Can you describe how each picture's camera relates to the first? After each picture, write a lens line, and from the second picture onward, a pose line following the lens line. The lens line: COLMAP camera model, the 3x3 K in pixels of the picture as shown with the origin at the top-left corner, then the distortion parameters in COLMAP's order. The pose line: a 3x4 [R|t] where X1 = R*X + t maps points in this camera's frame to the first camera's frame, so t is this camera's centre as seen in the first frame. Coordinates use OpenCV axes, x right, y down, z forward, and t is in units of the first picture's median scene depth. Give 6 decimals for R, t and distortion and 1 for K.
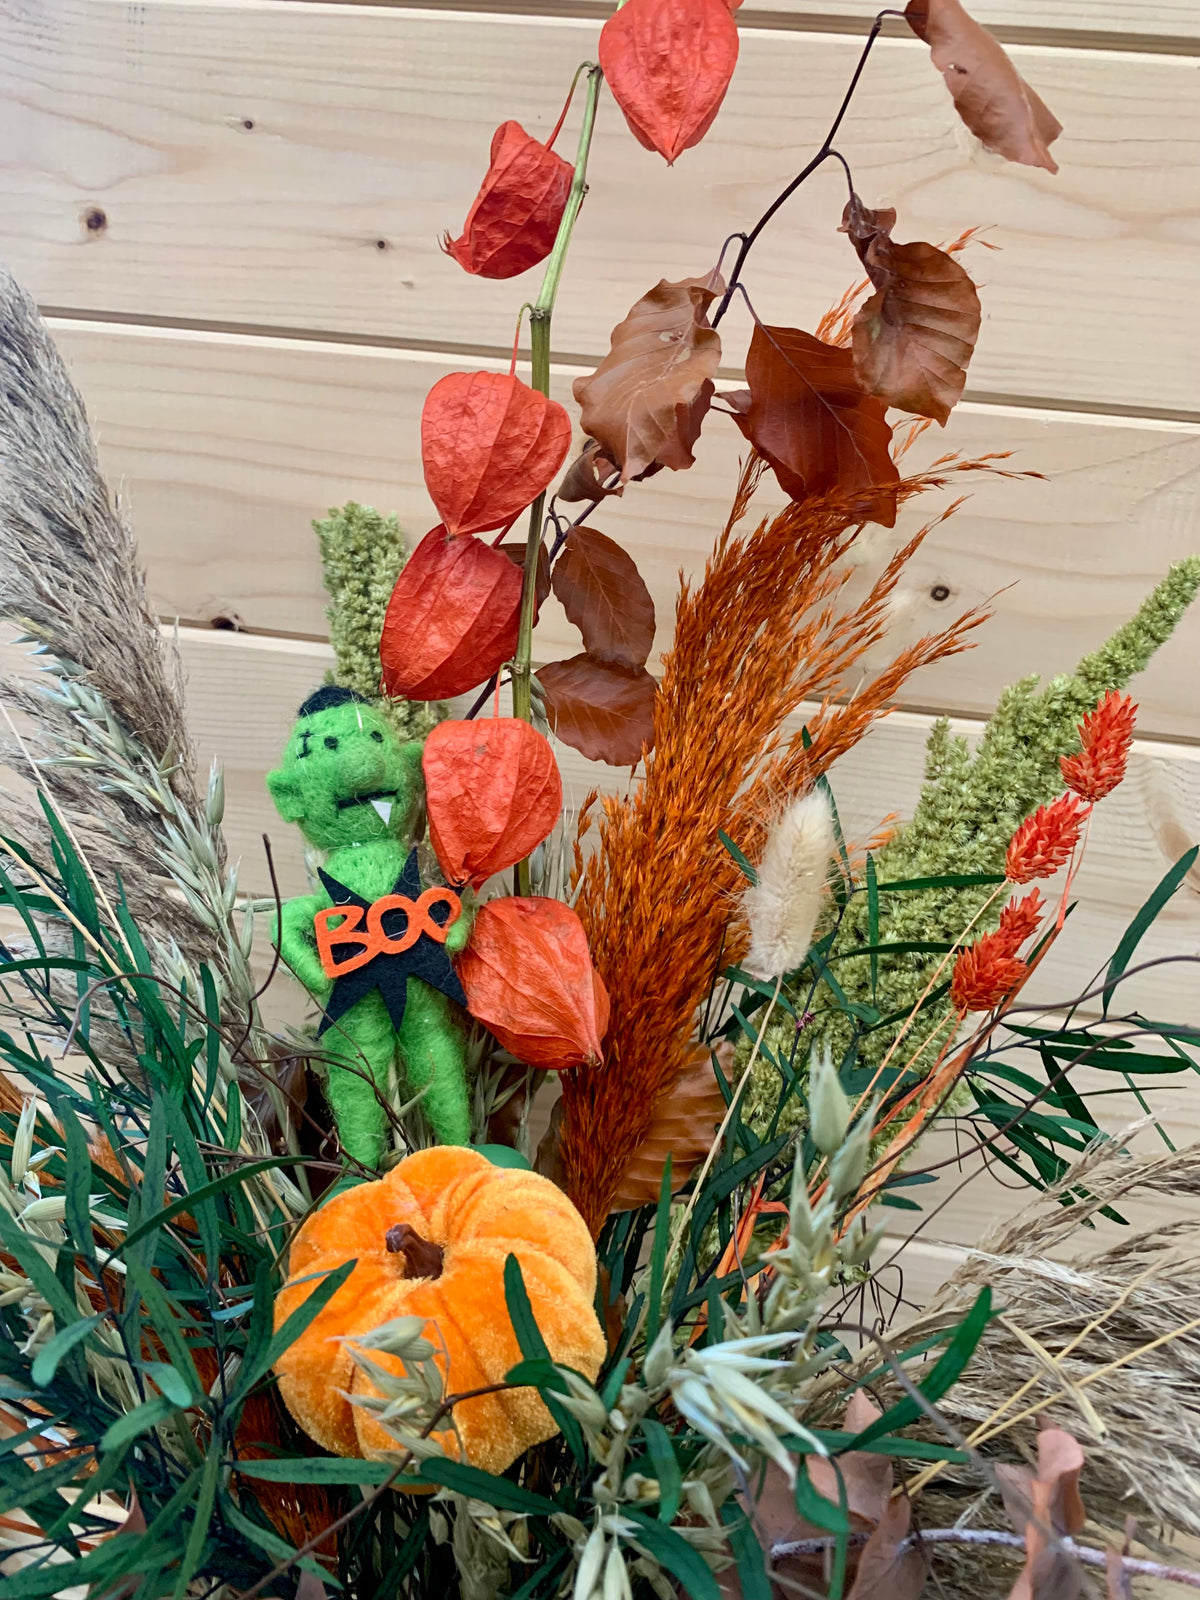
lens RADIAL K [[1291.9, 0, 576.4], [0, 1291.9, 792.4], [0, 0, 1]] dist [0.081932, -0.114921]
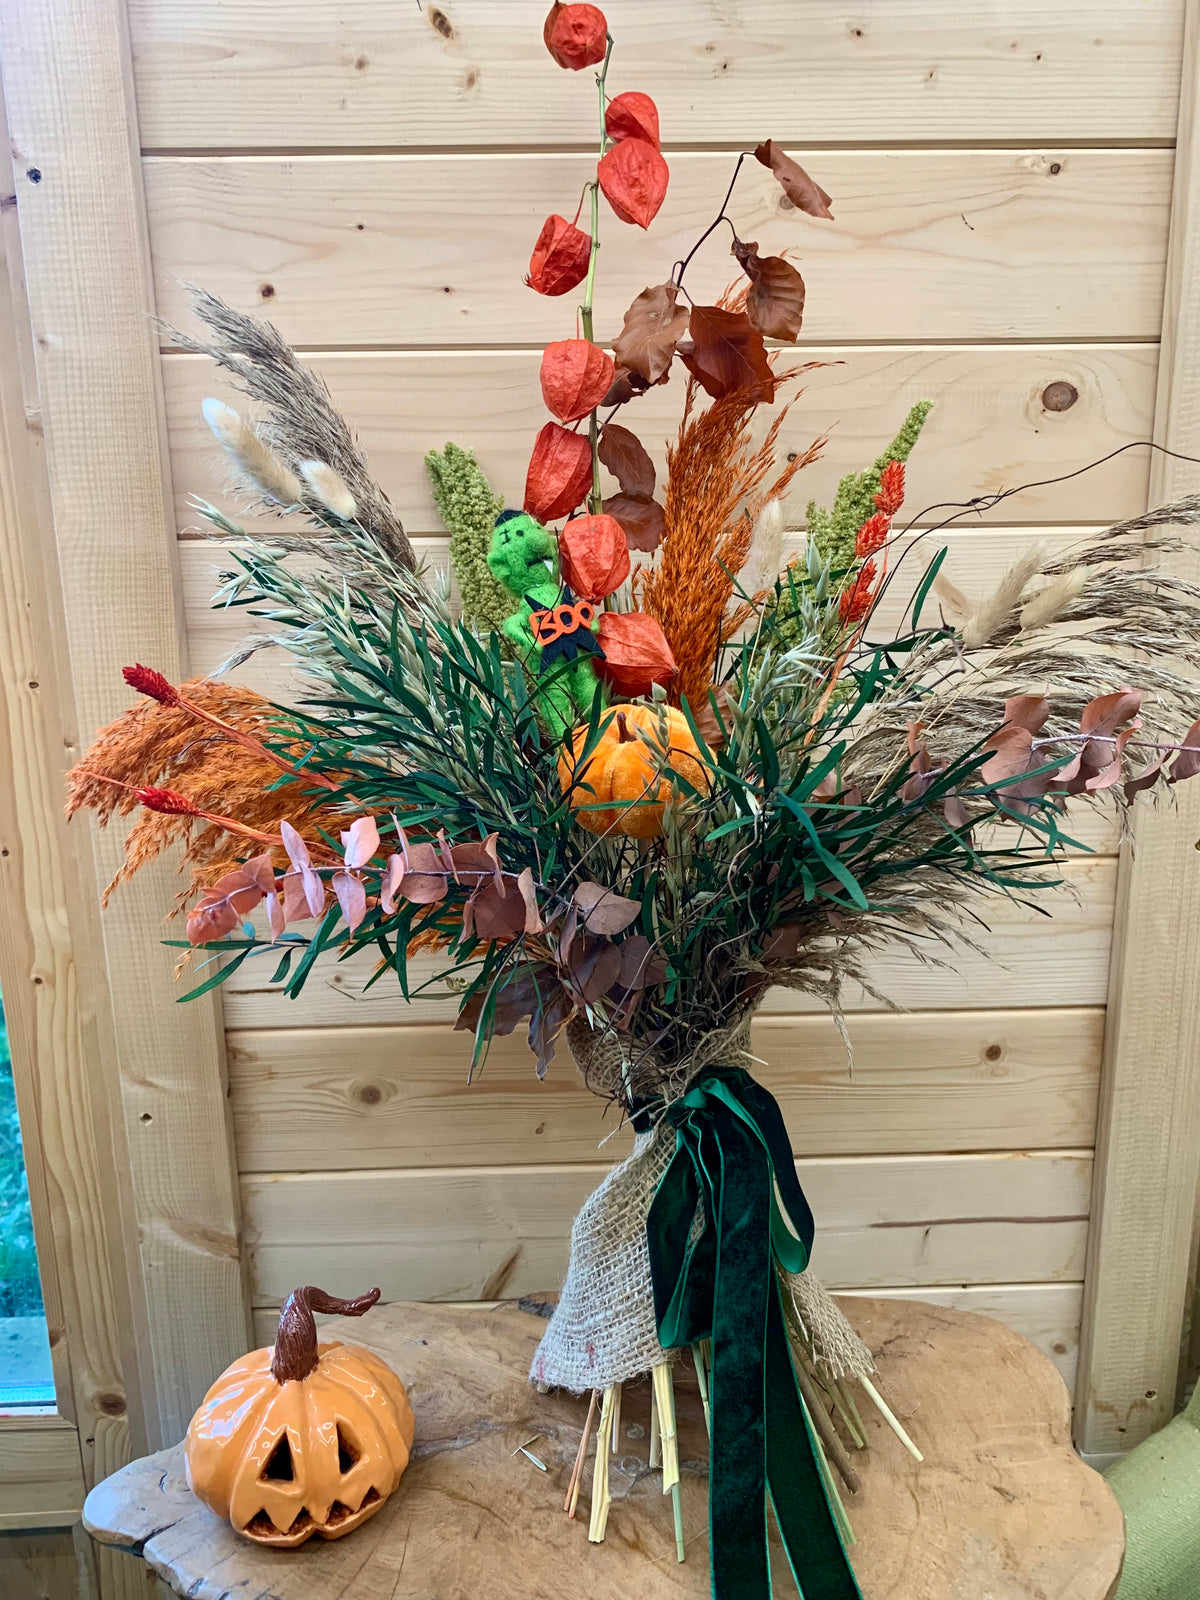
lens RADIAL K [[1261.7, 0, 594.2], [0, 1261.7, 789.9], [0, 0, 1]] dist [0.072985, -0.127133]
pose [[0.979676, -0.143855, 0.139785, -0.379568], [0.148006, 0.988790, -0.019717, 0.377511], [-0.135382, 0.040006, 0.989985, -0.846322]]
